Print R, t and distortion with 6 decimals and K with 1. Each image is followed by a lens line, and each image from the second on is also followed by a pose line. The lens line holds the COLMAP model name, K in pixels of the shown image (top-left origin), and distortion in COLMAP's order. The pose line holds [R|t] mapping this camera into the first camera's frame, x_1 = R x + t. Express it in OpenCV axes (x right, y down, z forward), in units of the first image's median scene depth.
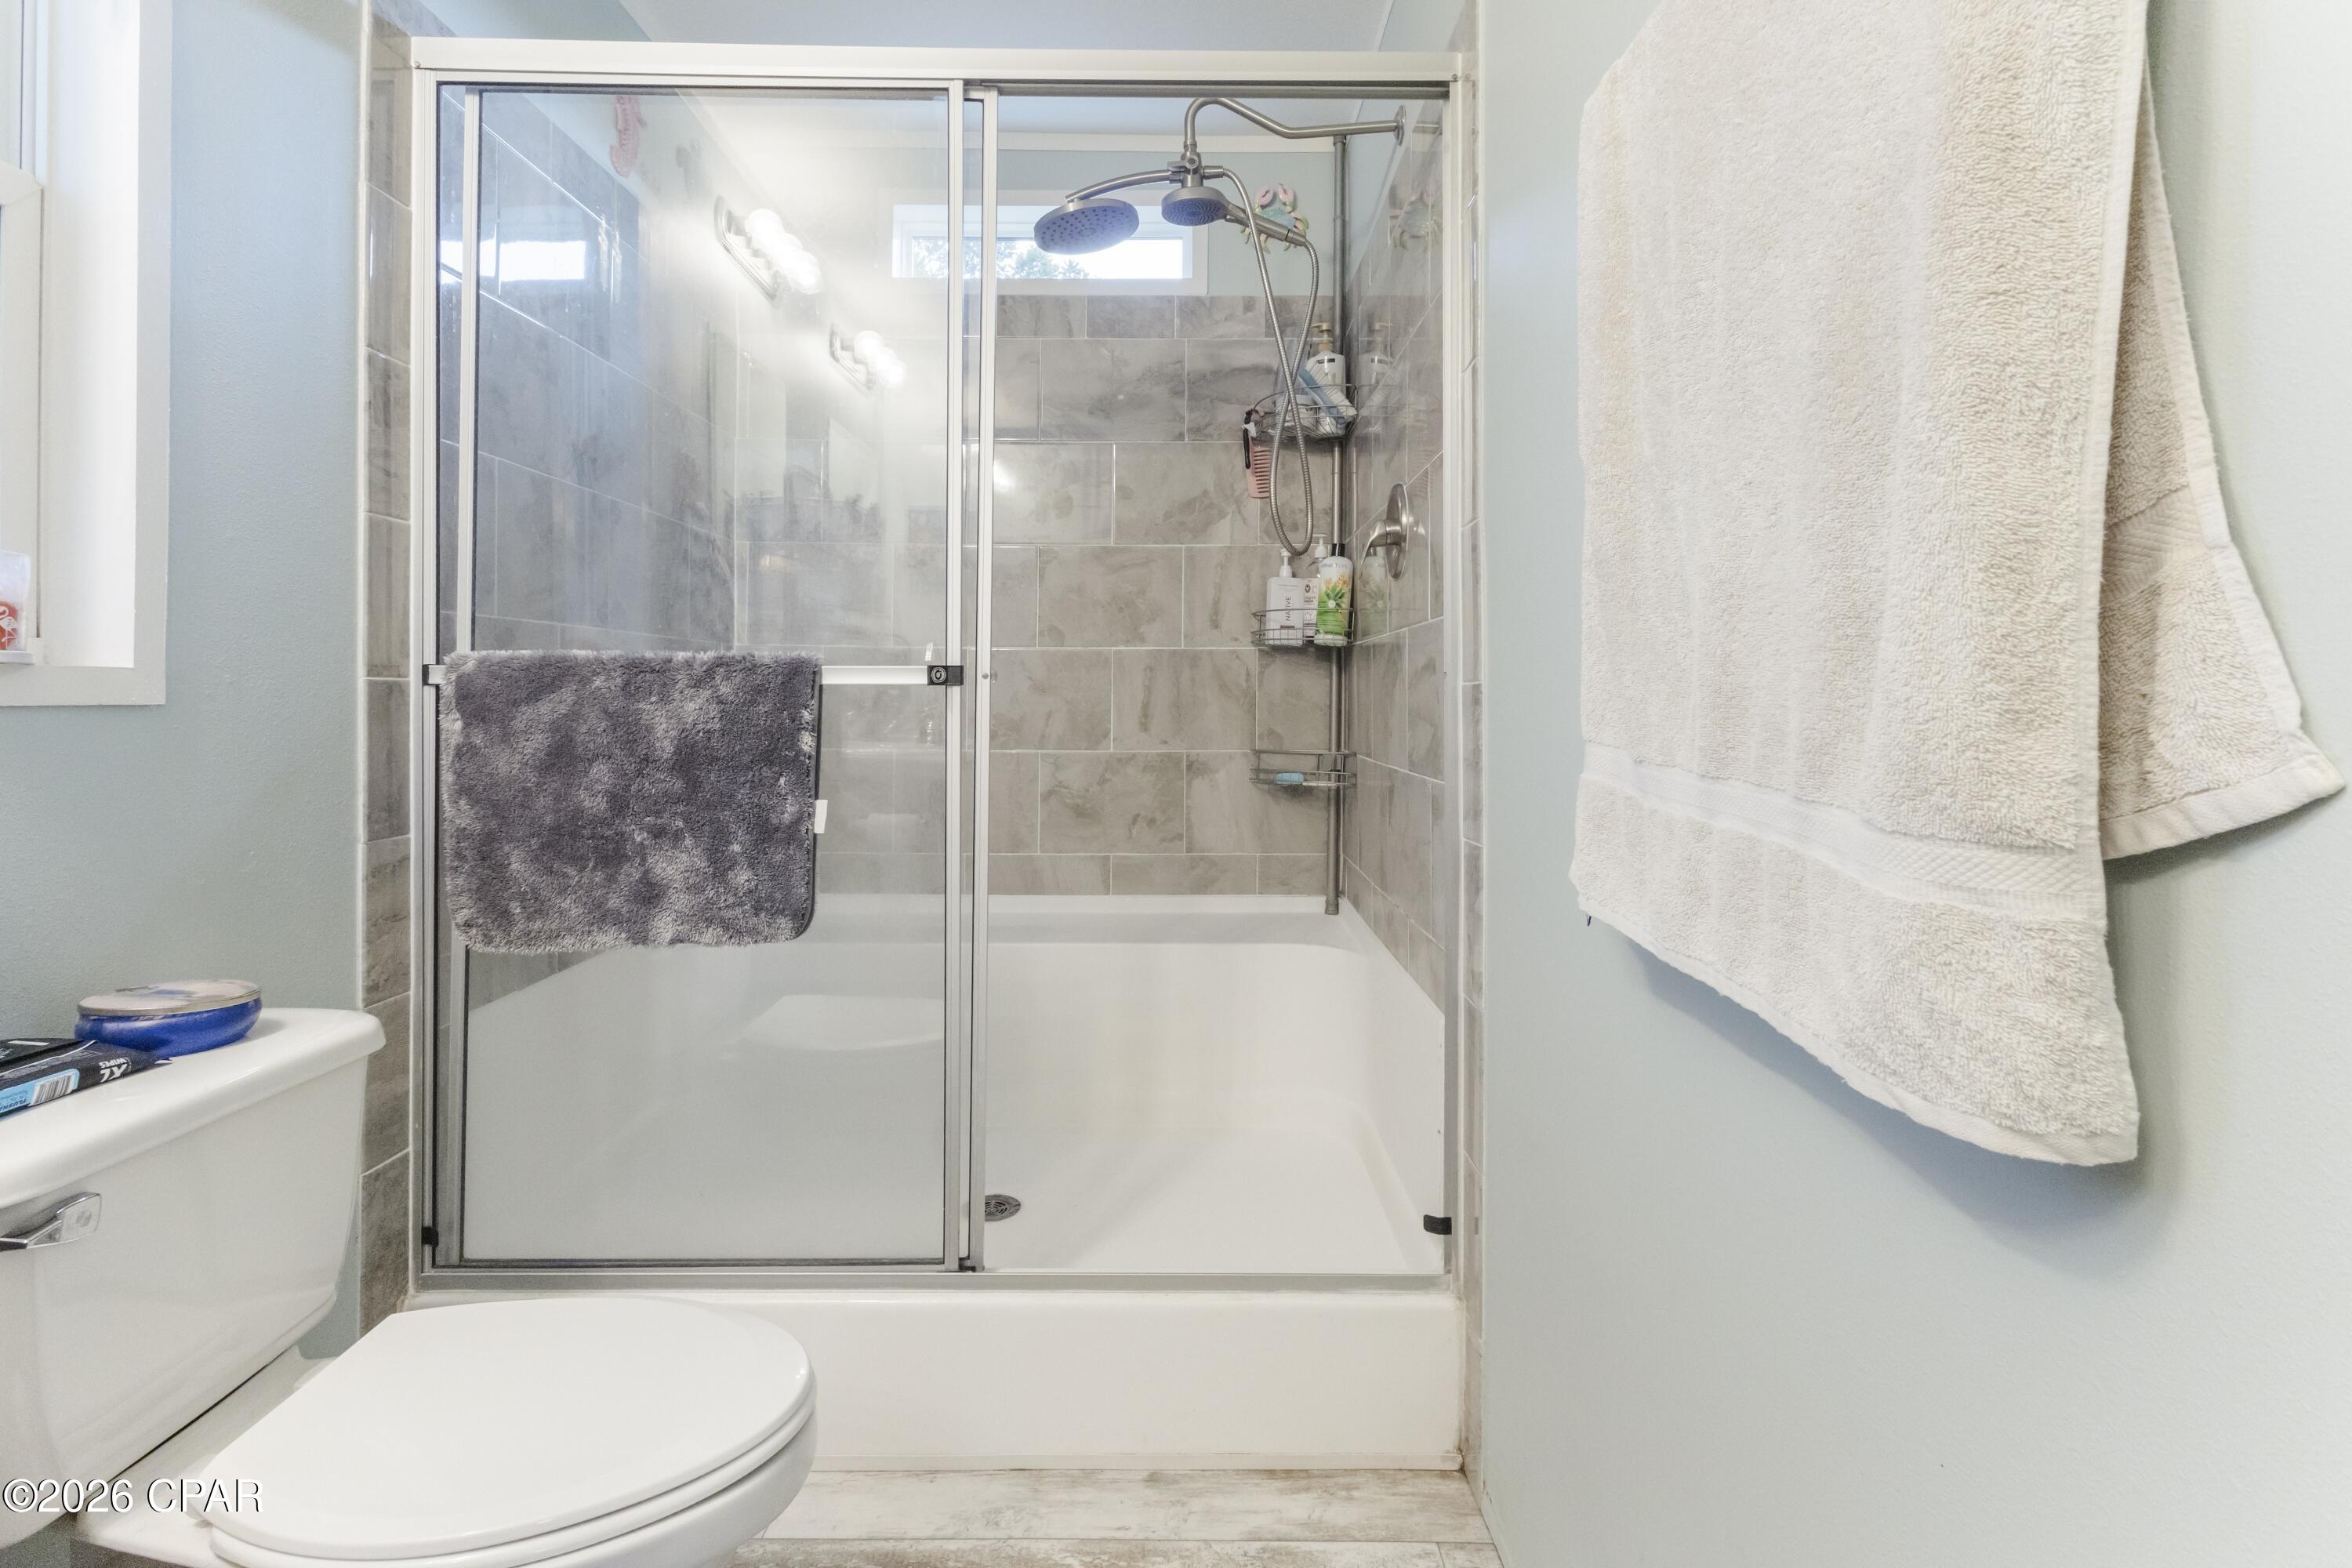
lens RADIAL K [[1131.2, 0, 1173.7], [0, 1131.2, 677.6], [0, 0, 1]] dist [-0.000404, 0.001310]
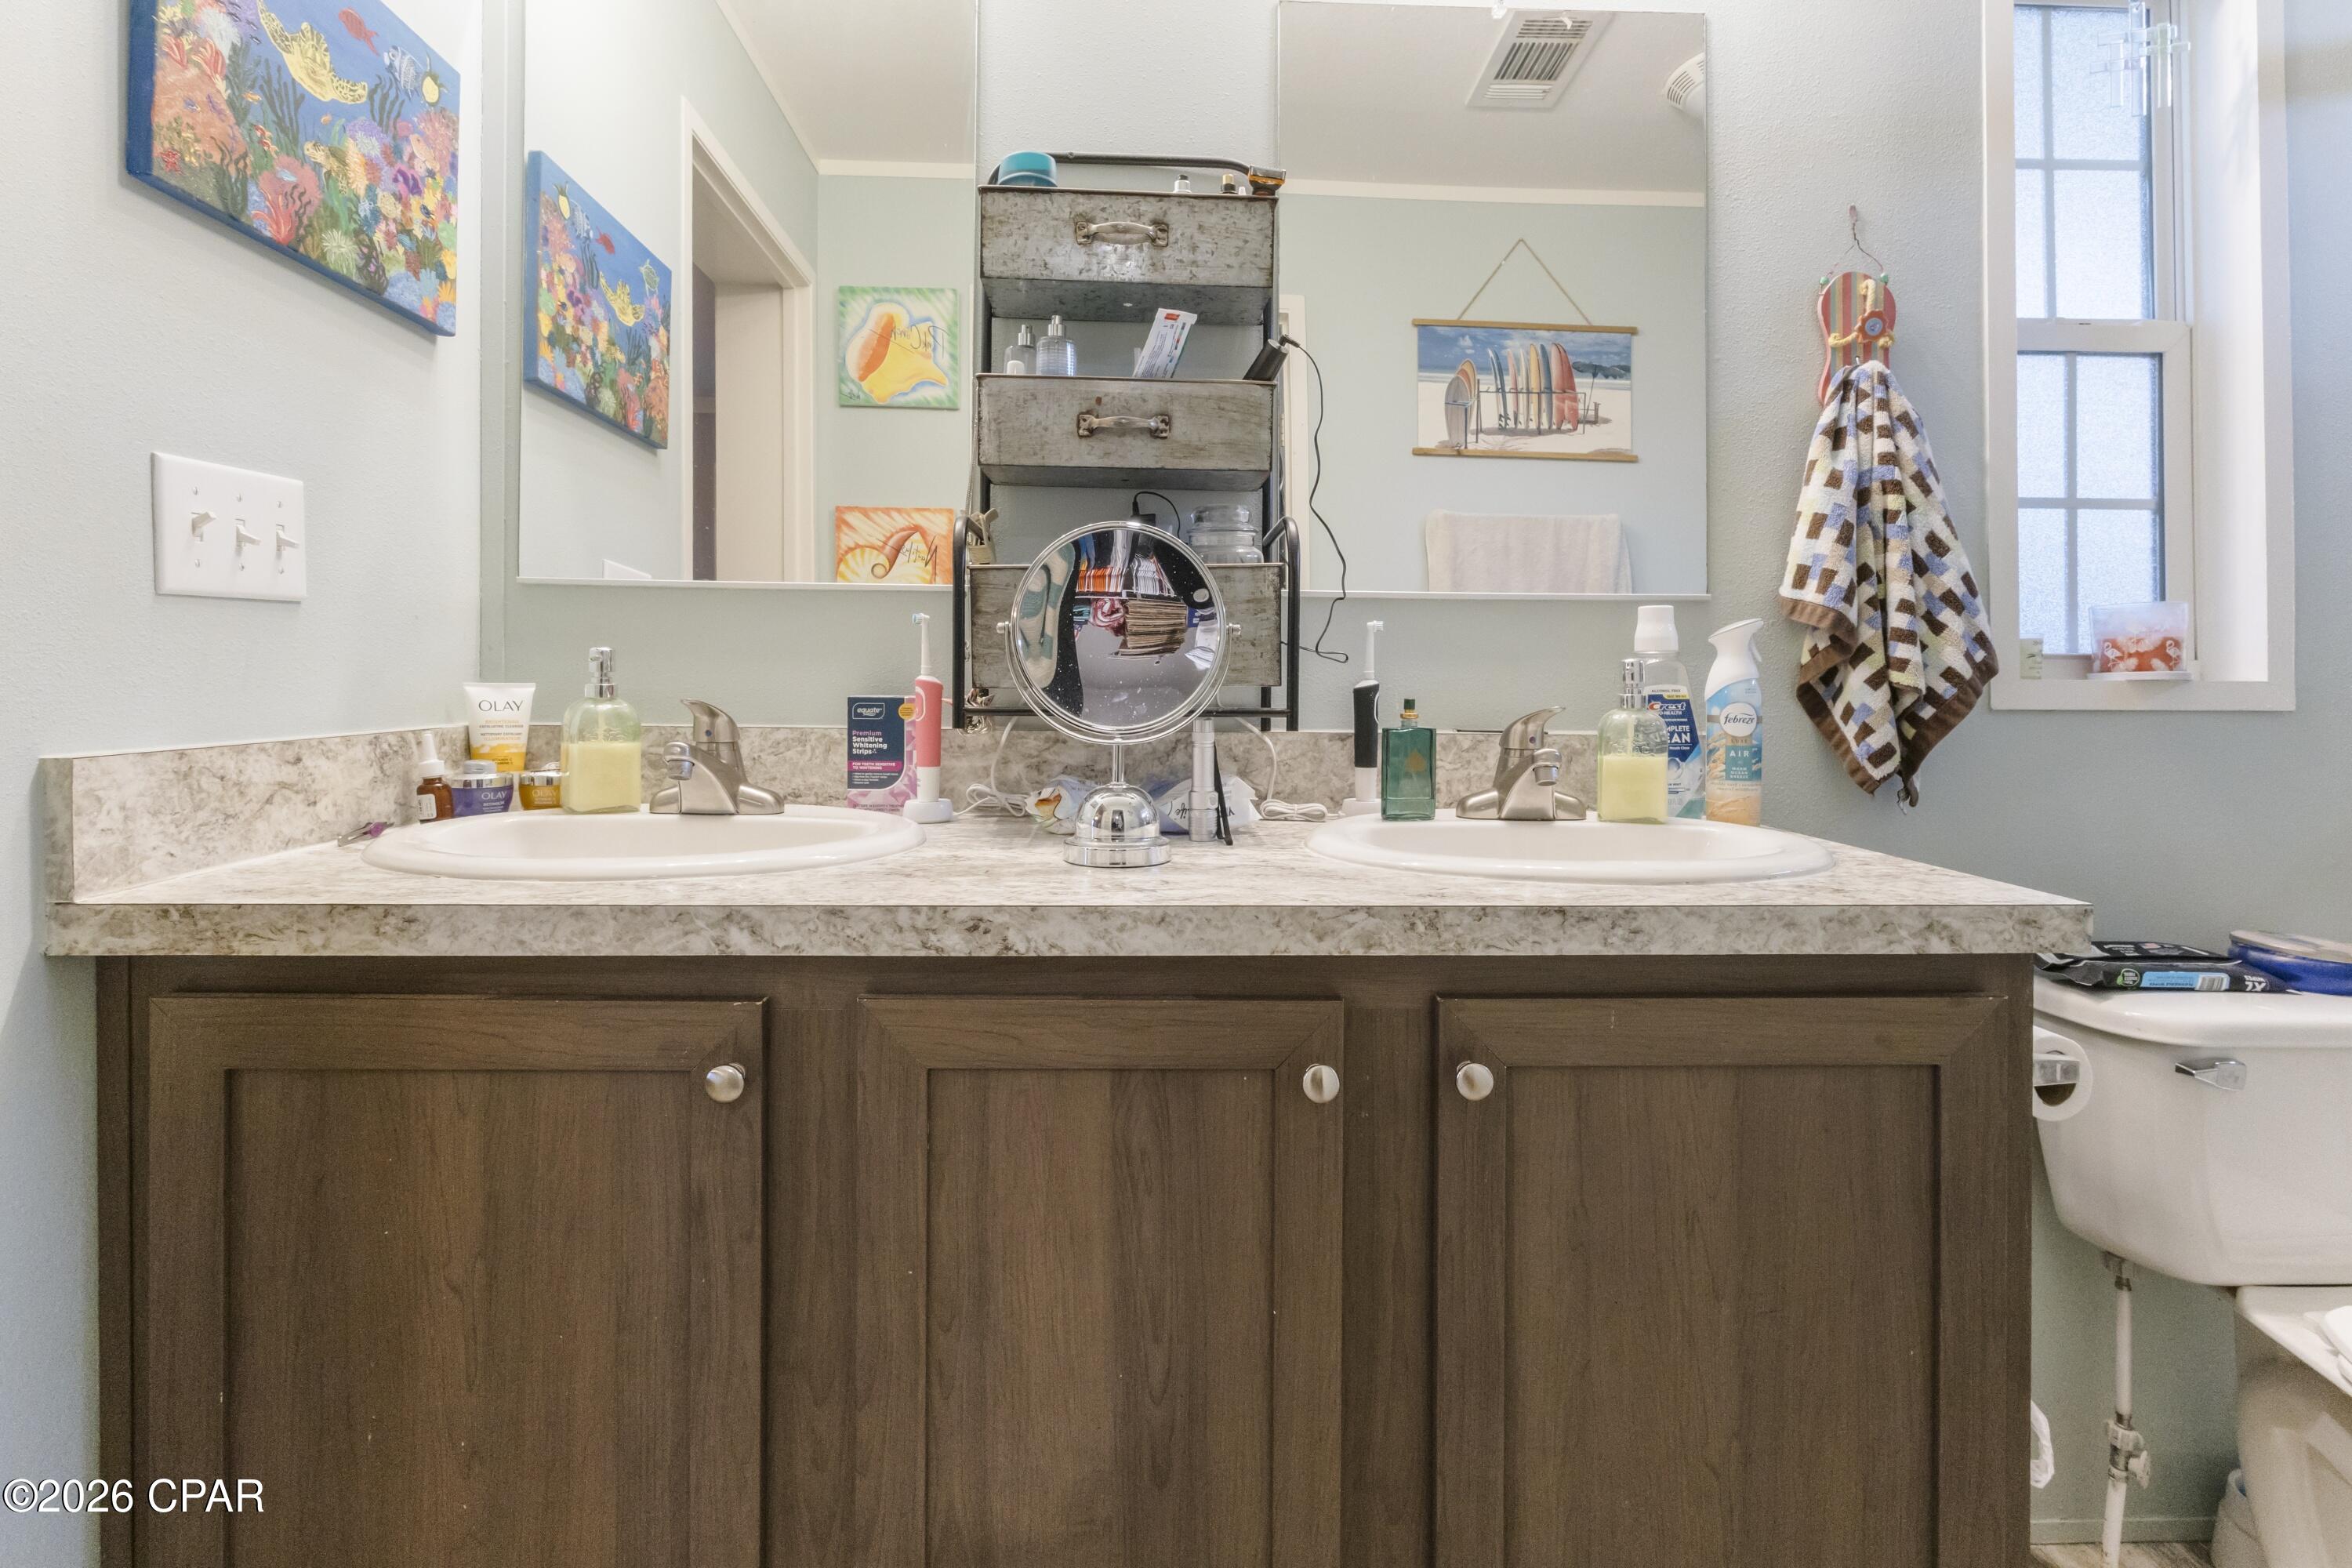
lens RADIAL K [[1131.2, 0, 1173.7], [0, 1131.2, 677.6], [0, 0, 1]] dist [-0.000404, 0.001310]
pose [[0.036096, -0.018070, -0.999185, 0.221445], [0.009451, 0.999798, -0.017740, -0.001595], [0.999304, -0.008803, 0.036260, -0.197446]]
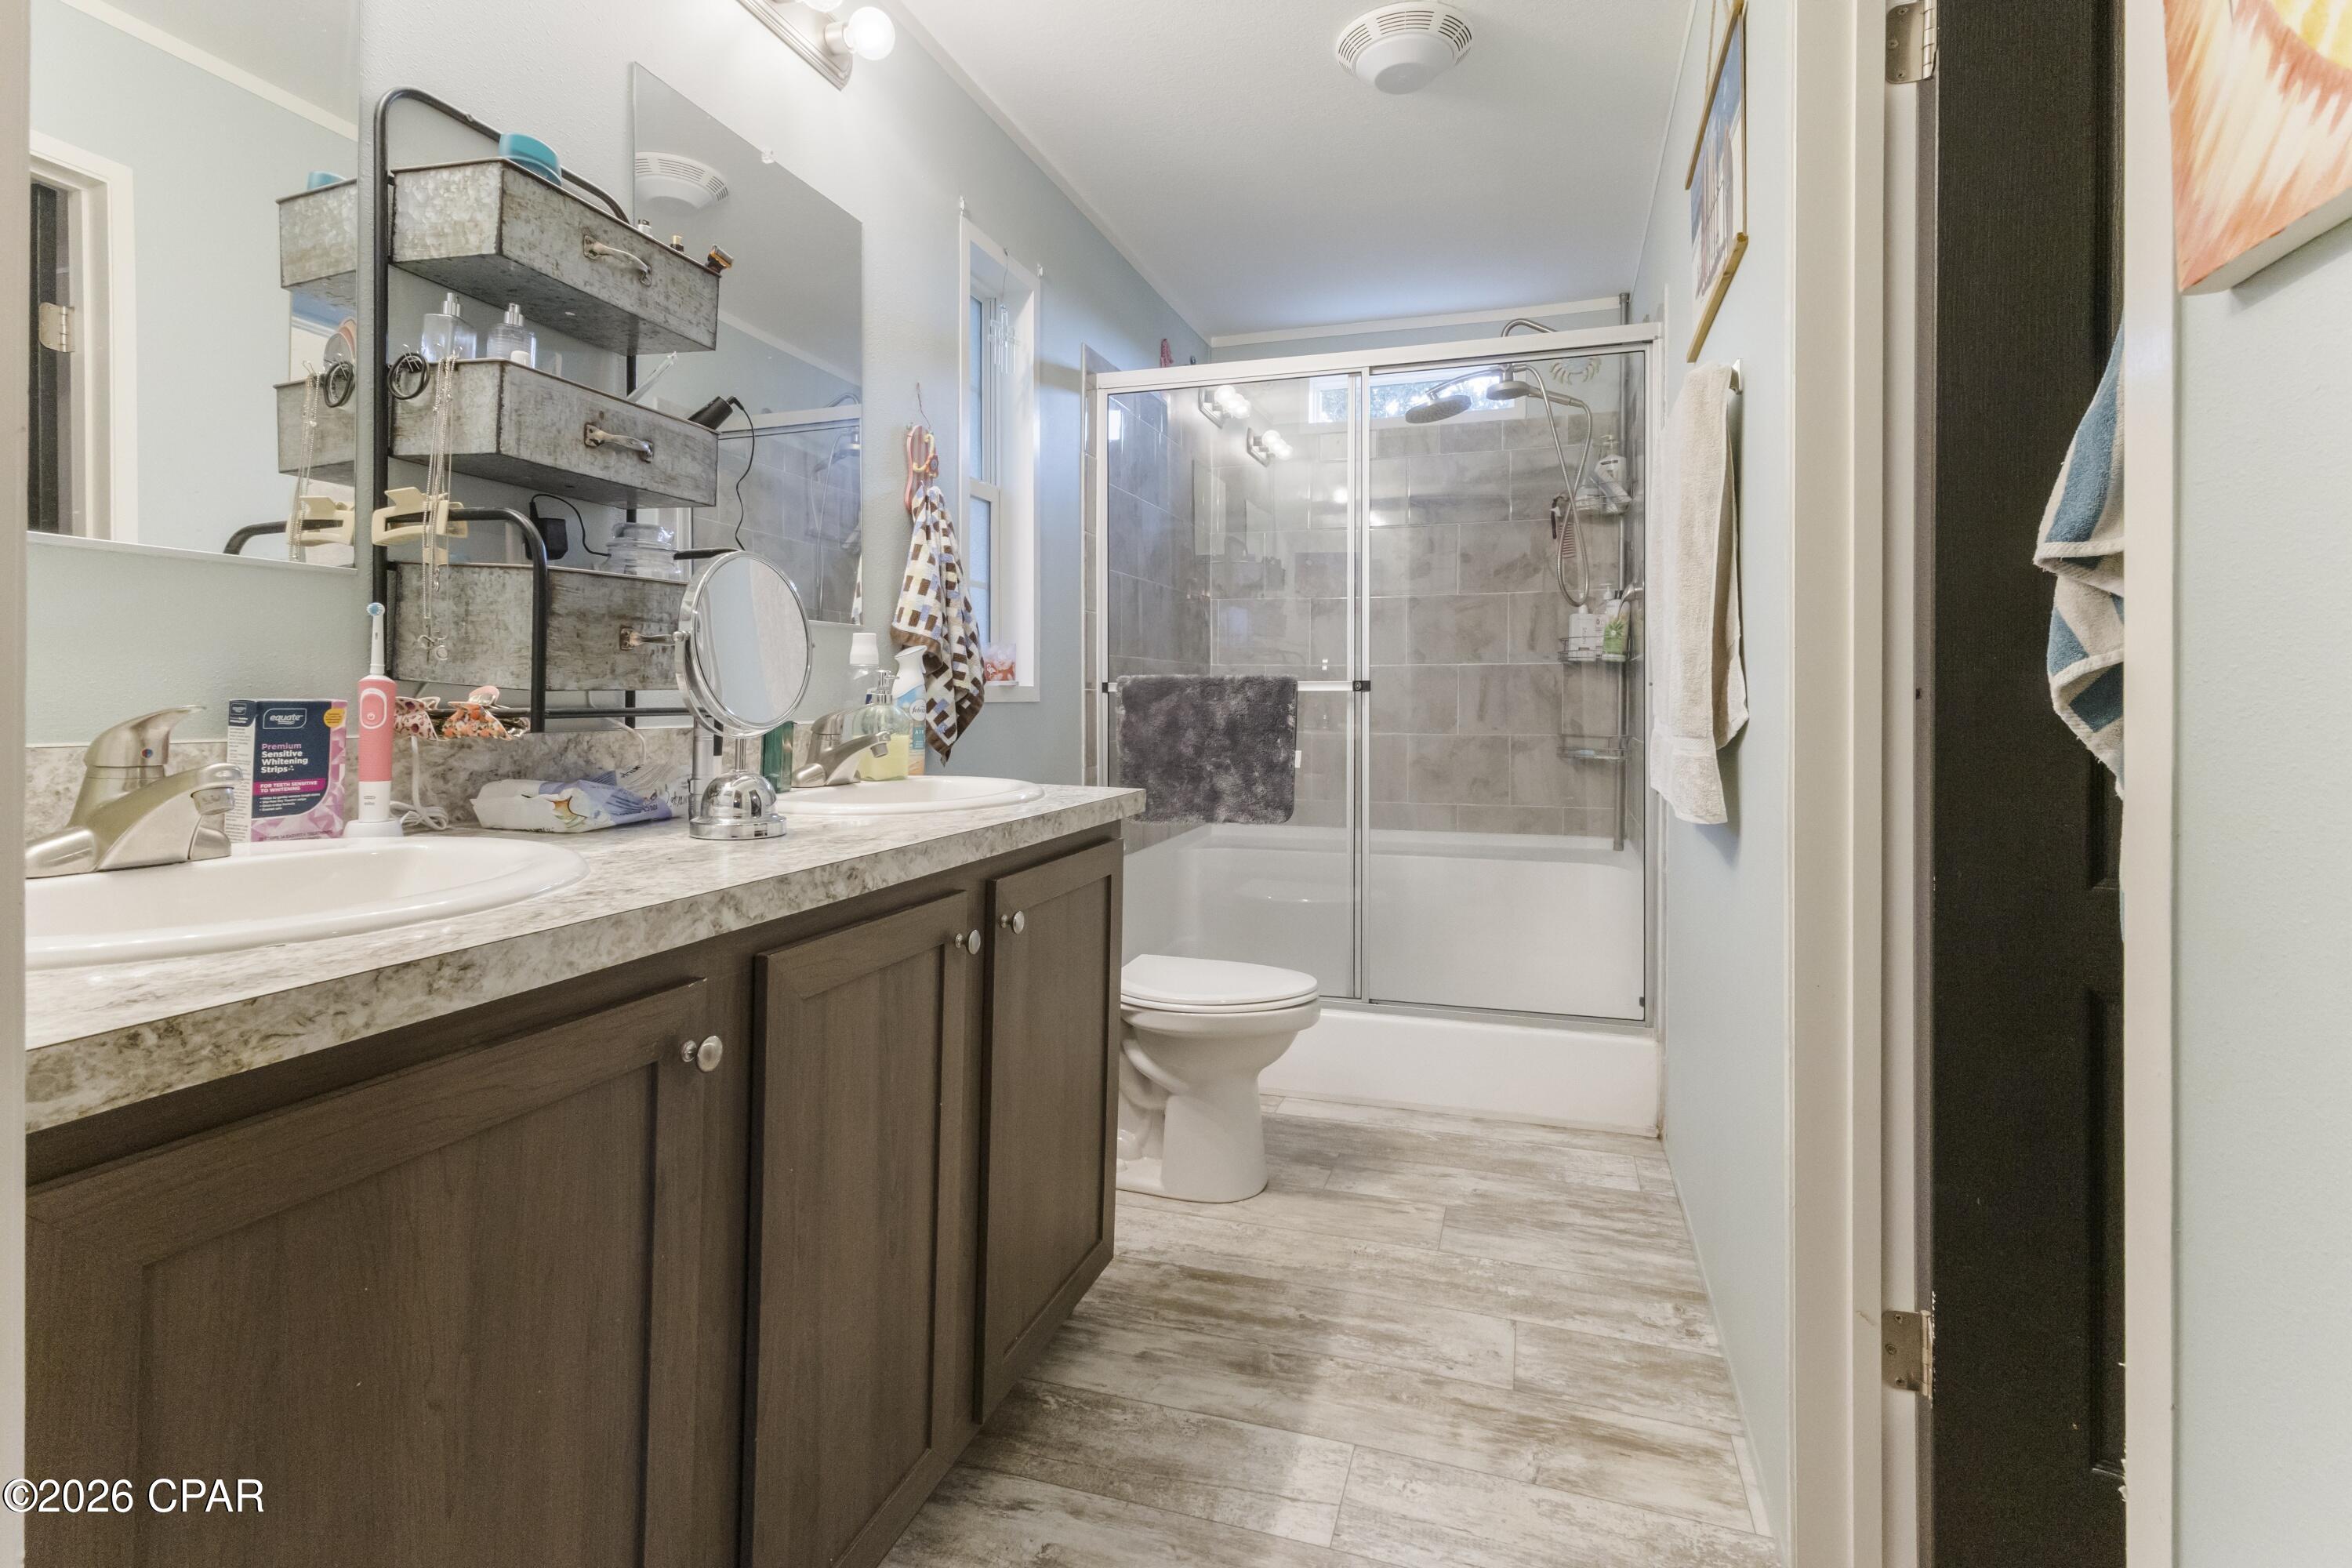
lens RADIAL K [[1119.0, 0, 1172.2], [0, 1119.0, 707.8], [0, 0, 1]] dist [0.002118, 0.000477]
pose [[0.950349, 0.000004, -0.311187, 0.079980], [0.007731, 0.999691, 0.023623, -0.012345], [0.311091, -0.024856, 0.950055, -0.883499]]
